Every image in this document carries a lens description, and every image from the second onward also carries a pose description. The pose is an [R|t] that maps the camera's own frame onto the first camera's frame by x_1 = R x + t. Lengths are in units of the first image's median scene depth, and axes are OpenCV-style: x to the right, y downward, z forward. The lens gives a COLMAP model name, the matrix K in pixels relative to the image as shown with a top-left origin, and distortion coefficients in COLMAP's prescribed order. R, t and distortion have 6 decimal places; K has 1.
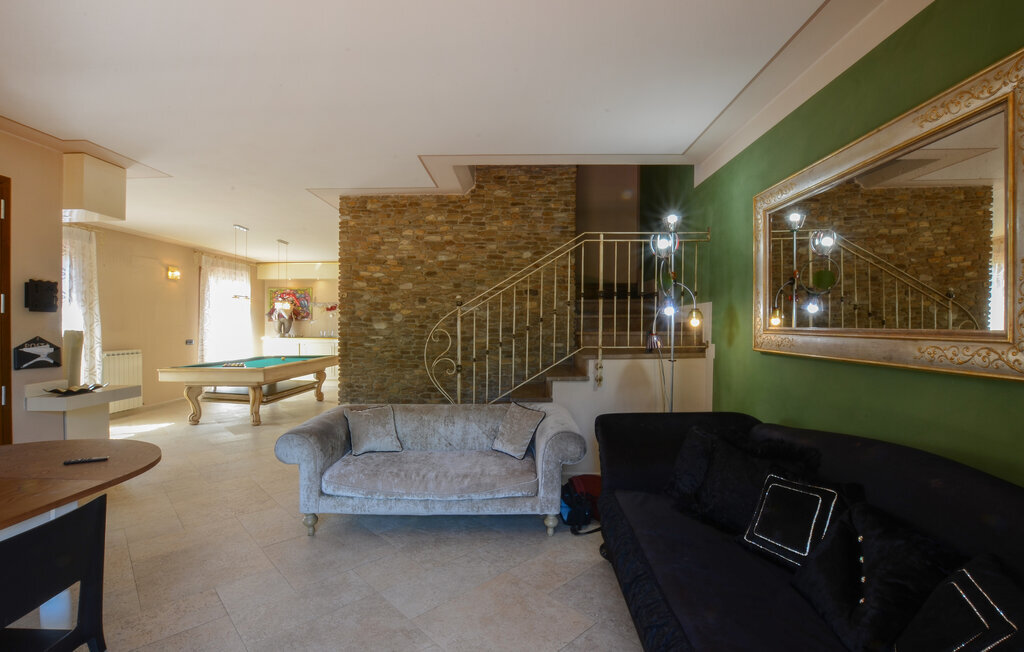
lens RADIAL K [[458.1, 0, 524.1], [0, 458.1, 327.9], [0, 0, 1]] dist [-0.037627, -0.000196]
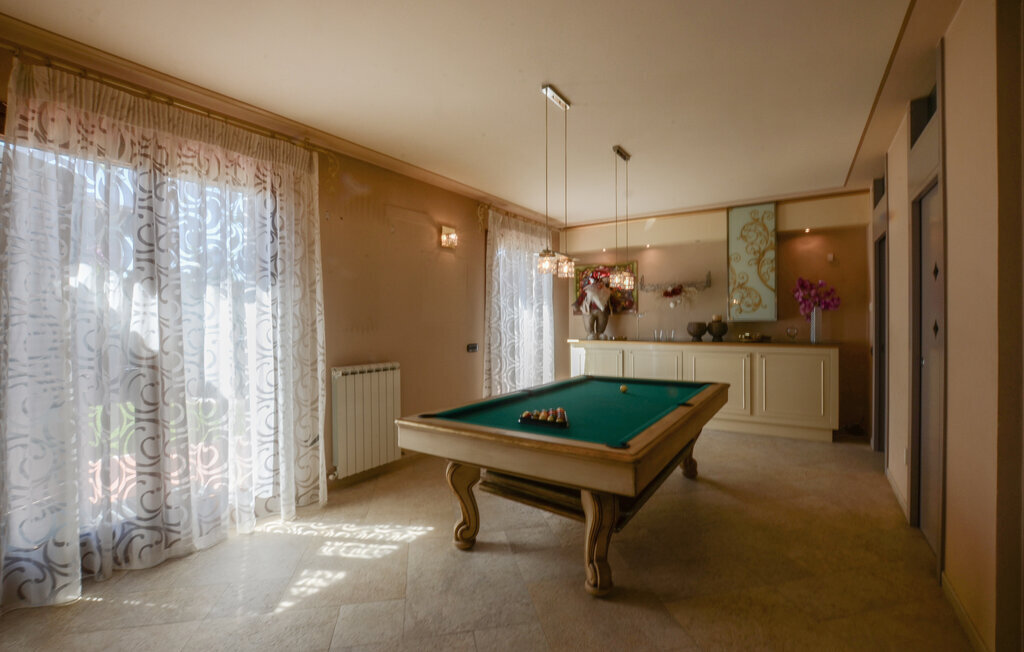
lens RADIAL K [[458.1, 0, 524.1], [0, 458.1, 327.9], [0, 0, 1]] dist [-0.037627, -0.000196]
pose [[0.845390, 0.005292, -0.534123, -0.721949], [-0.000424, 0.999957, 0.009236, -0.005170], [0.534149, -0.007582, 0.845356, 1.050709]]
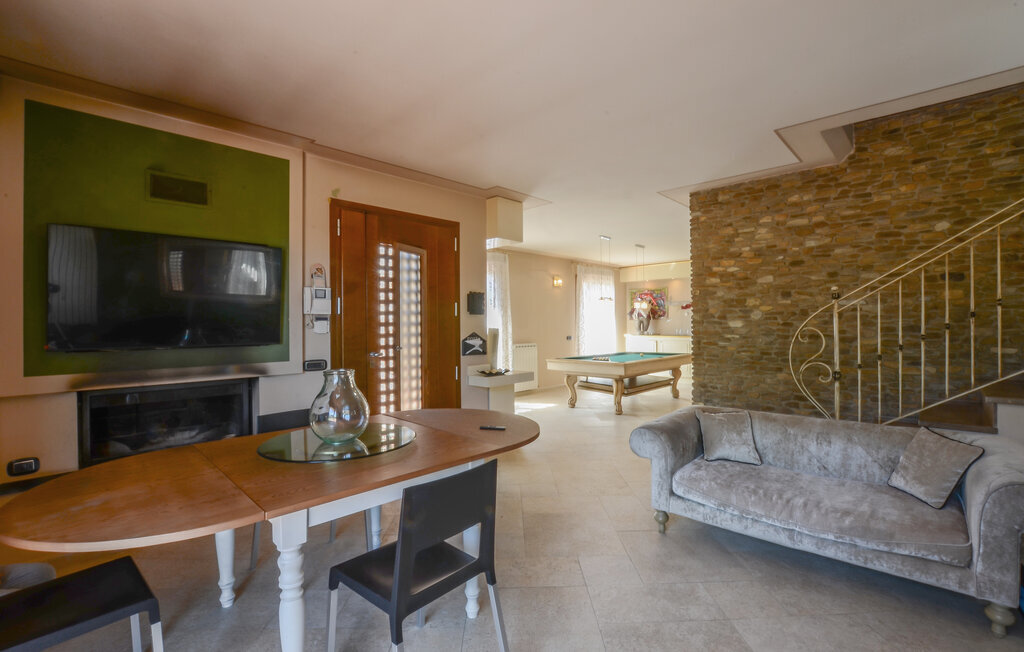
lens RADIAL K [[459.8, 0, 516.6], [0, 459.8, 312.0], [0, 0, 1]] dist [-0.039748, 0.008539]
pose [[0.725905, -0.020950, -0.687476, -0.000795], [-0.000059, 0.999534, -0.030521, -0.000150], [0.687795, 0.022196, 0.725565, 0.018409]]
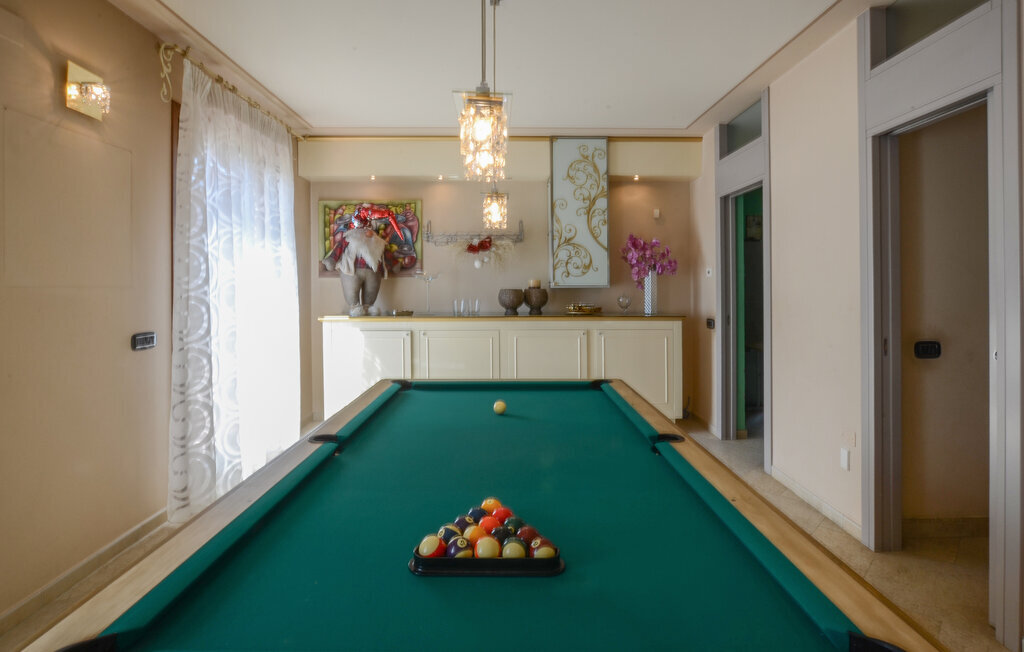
lens RADIAL K [[529.0, 0, 516.5], [0, 529.0, 291.3], [0, 0, 1]] dist [-0.017317, 0.000165]
pose [[0.999834, 0.002617, 0.018038, -1.069385], [-0.002603, 0.999996, -0.000766, -0.003460], [-0.018040, 0.000719, 0.999837, 1.373952]]
